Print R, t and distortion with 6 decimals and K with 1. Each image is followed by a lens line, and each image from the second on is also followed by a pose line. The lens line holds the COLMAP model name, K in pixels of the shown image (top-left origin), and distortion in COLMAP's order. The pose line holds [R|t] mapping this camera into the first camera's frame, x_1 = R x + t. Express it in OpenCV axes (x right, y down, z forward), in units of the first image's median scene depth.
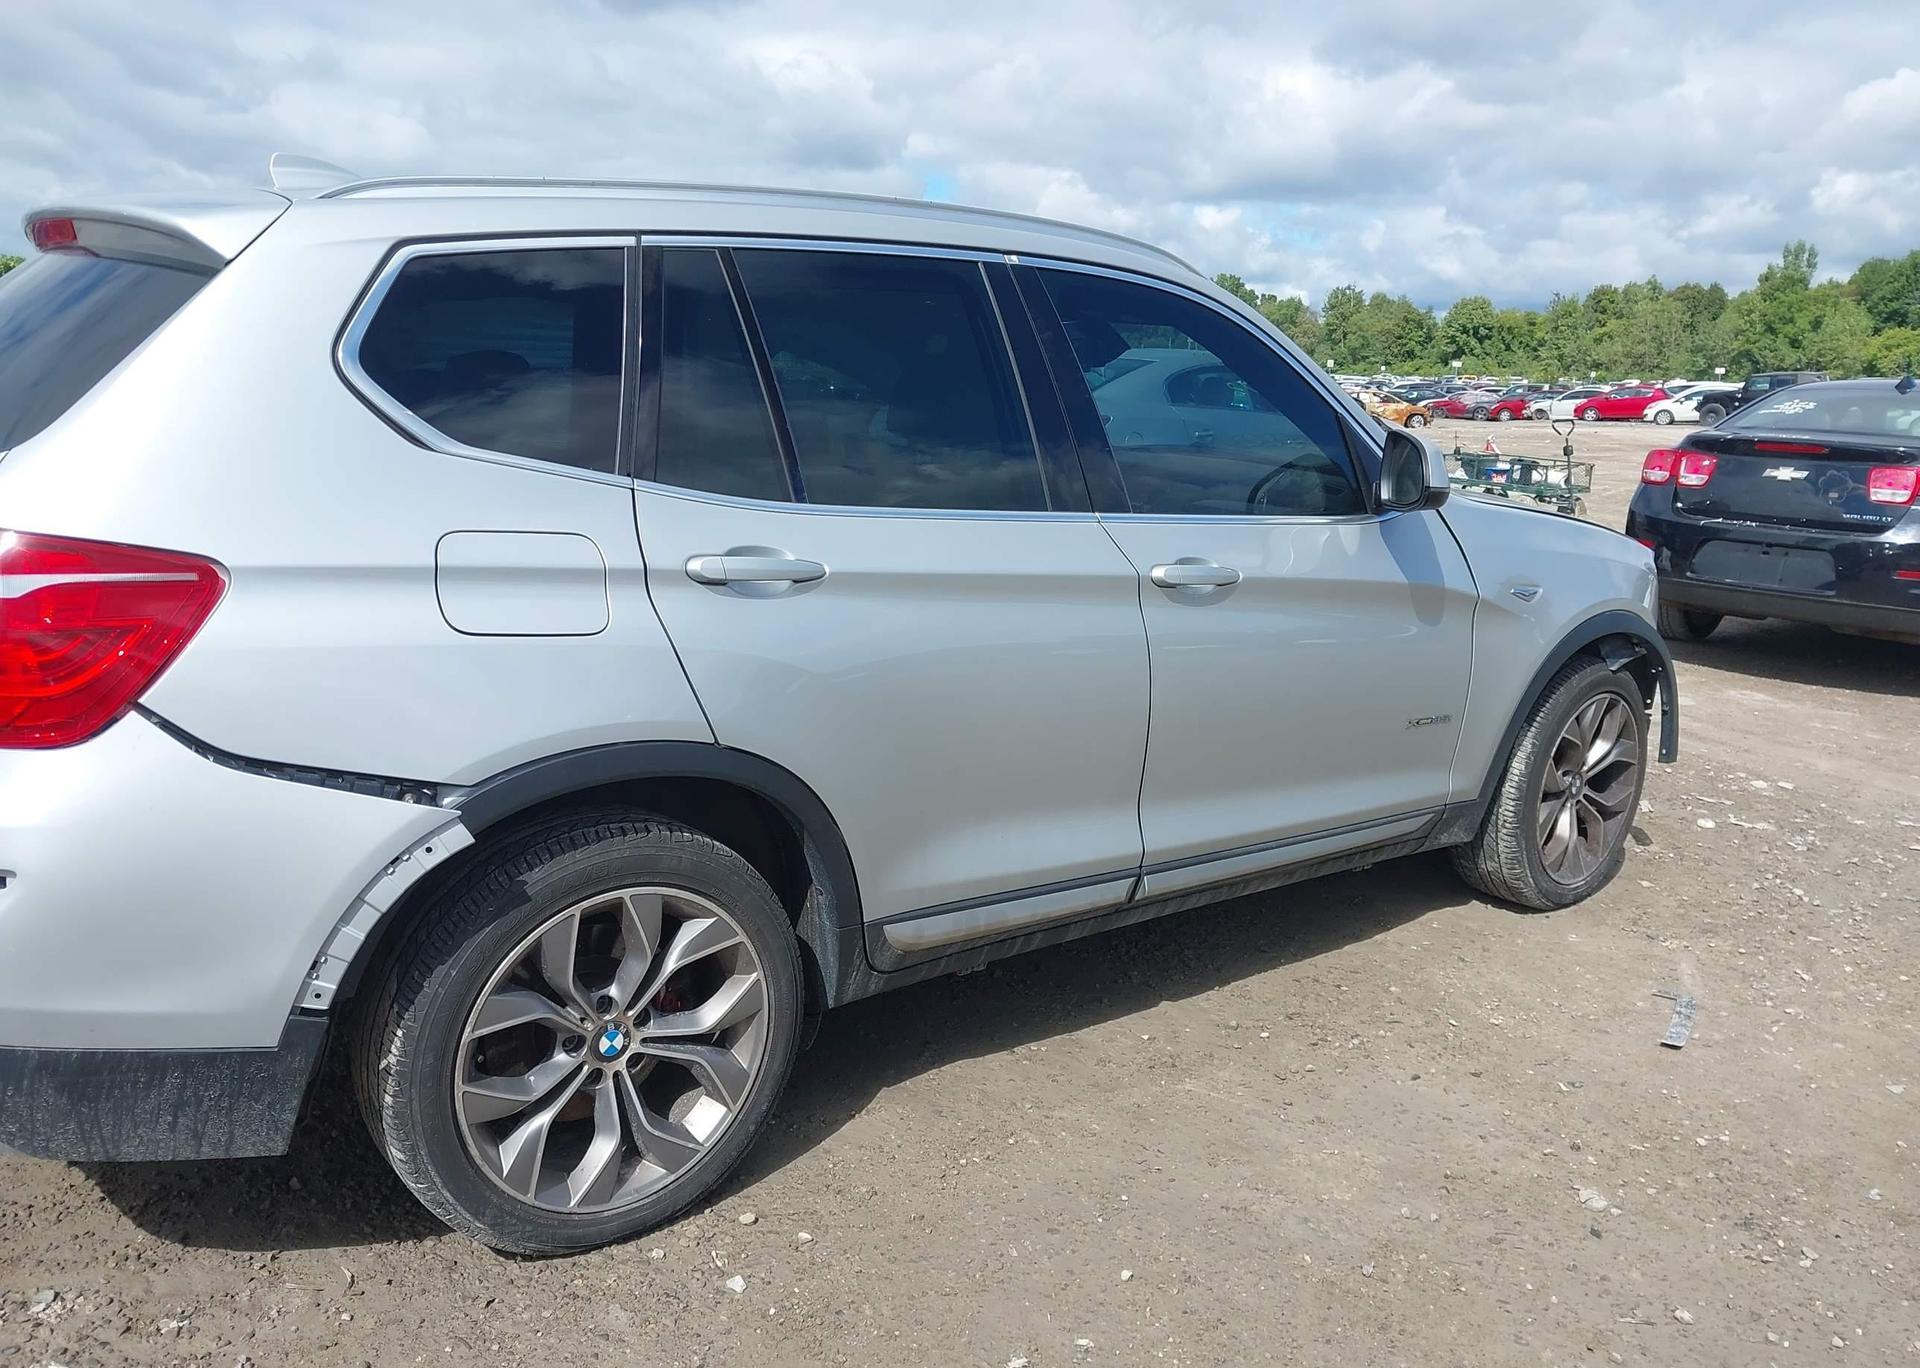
lens RADIAL K [[1501.1, 0, 947.9], [0, 1501.1, 714.8], [0, 0, 1]] dist [0.001066, -0.004888]
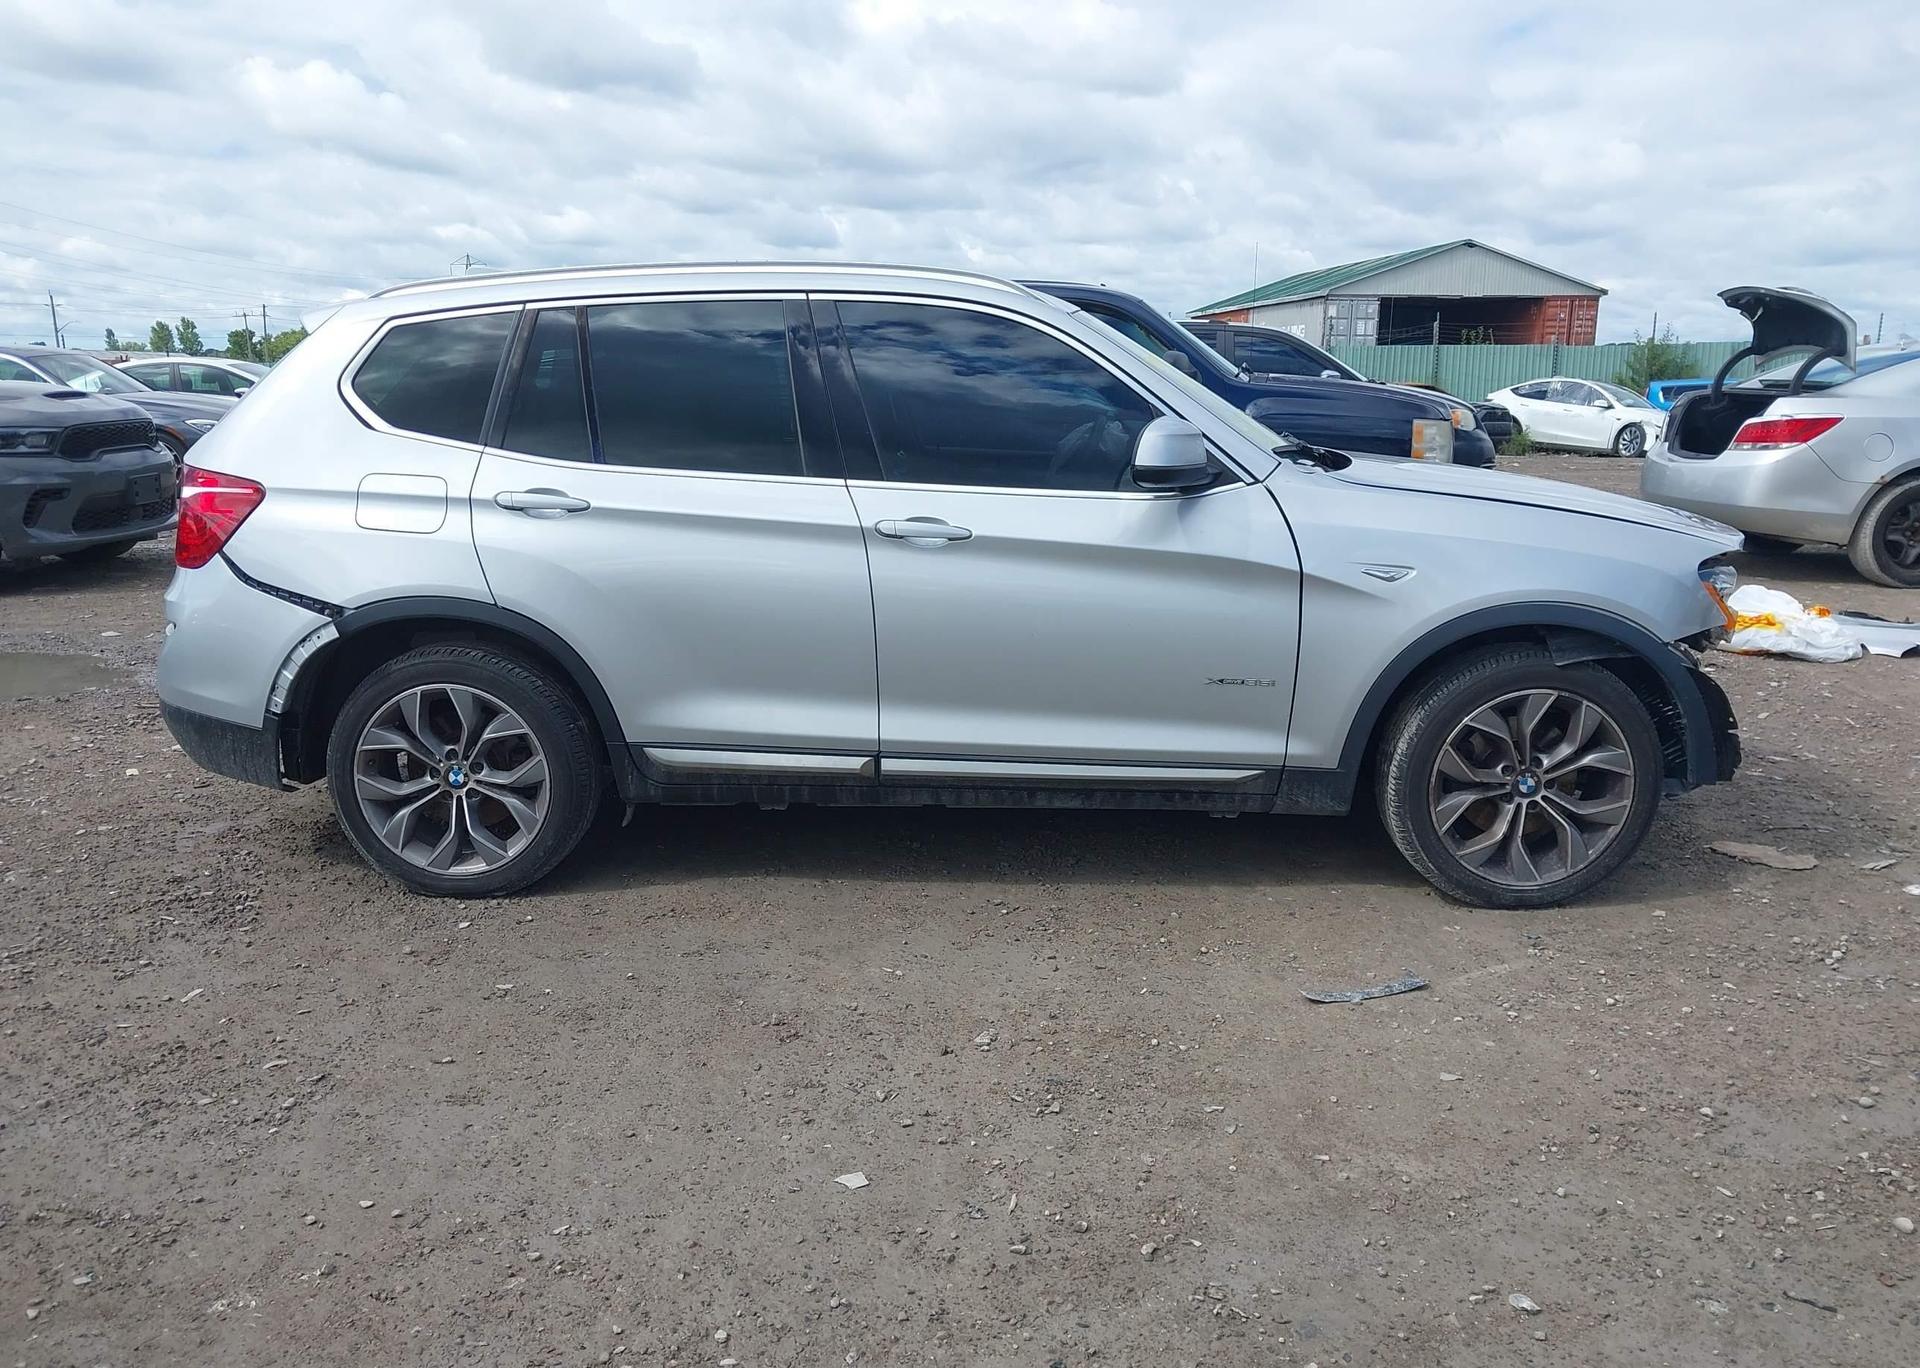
lens RADIAL K [[1516.3, 0, 940.1], [0, 1516.3, 710.1], [0, 0, 1]] dist [0.001865, -0.010621]
pose [[0.756300, 0.102171, -0.646198, 1.157041], [-0.119271, 0.992710, 0.017366, 0.042002], [0.643261, 0.063939, 0.762972, 0.034142]]
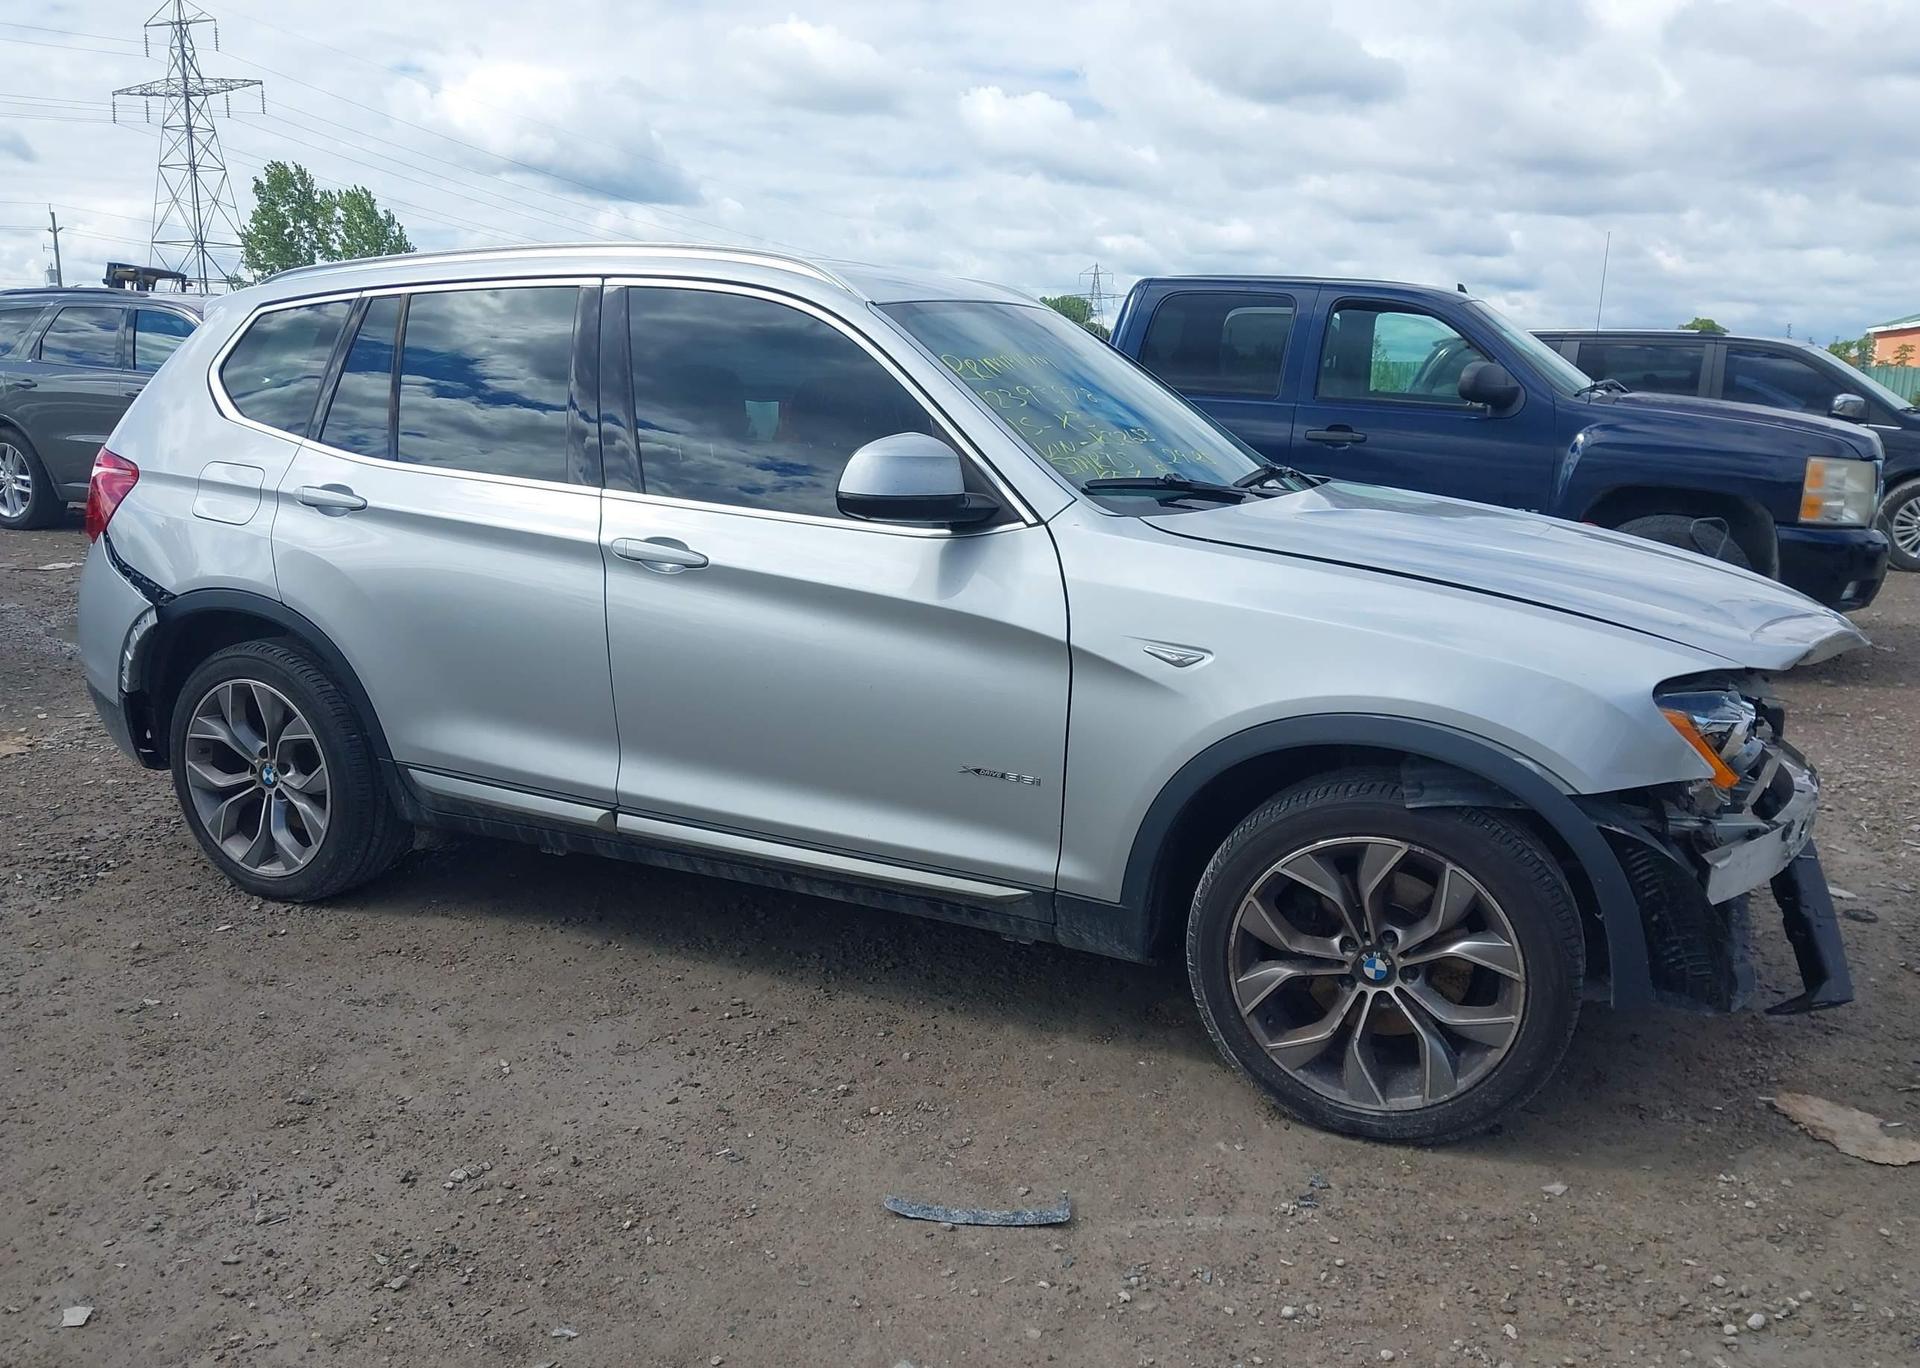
lens RADIAL K [[1516.3, 0, 940.1], [0, 1516.3, 710.1], [0, 0, 1]] dist [0.001865, -0.010621]
pose [[0.445633, 0.163889, -0.880086, 1.406289], [-0.209213, 0.974942, 0.075617, -0.121295], [0.870426, 0.150427, 0.468754, 0.762923]]
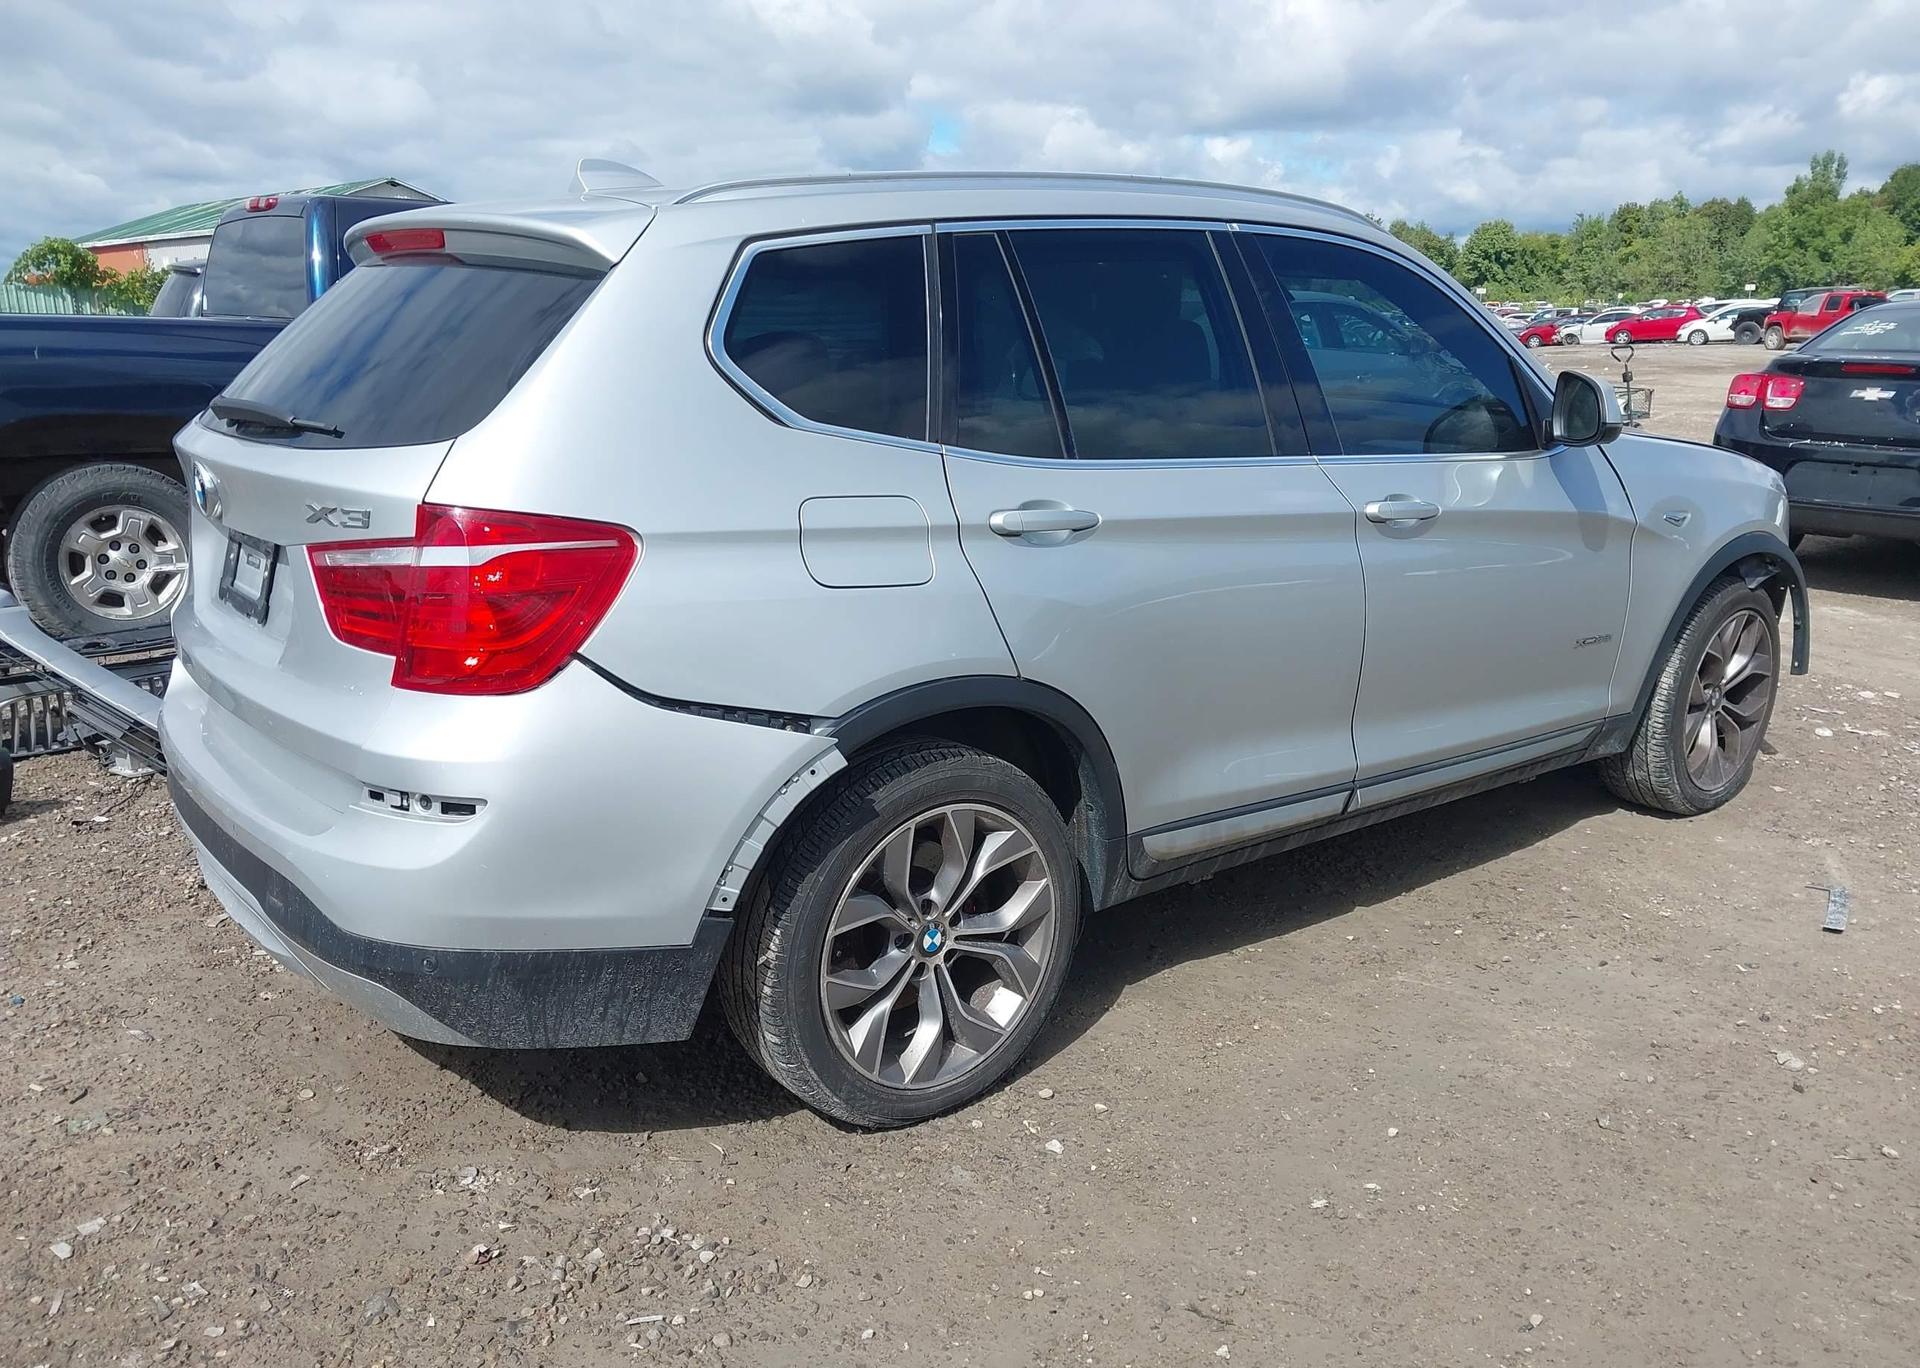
lens RADIAL K [[1493.5, 0, 952.9], [0, 1493.5, 717.3], [0, 0, 1]] dist [0.040461, -0.065386]
pose [[0.999321, -0.033453, -0.015444, -0.167790], [0.033976, 0.998812, 0.034927, 0.008384], [0.014258, -0.035428, 0.999271, -0.115627]]
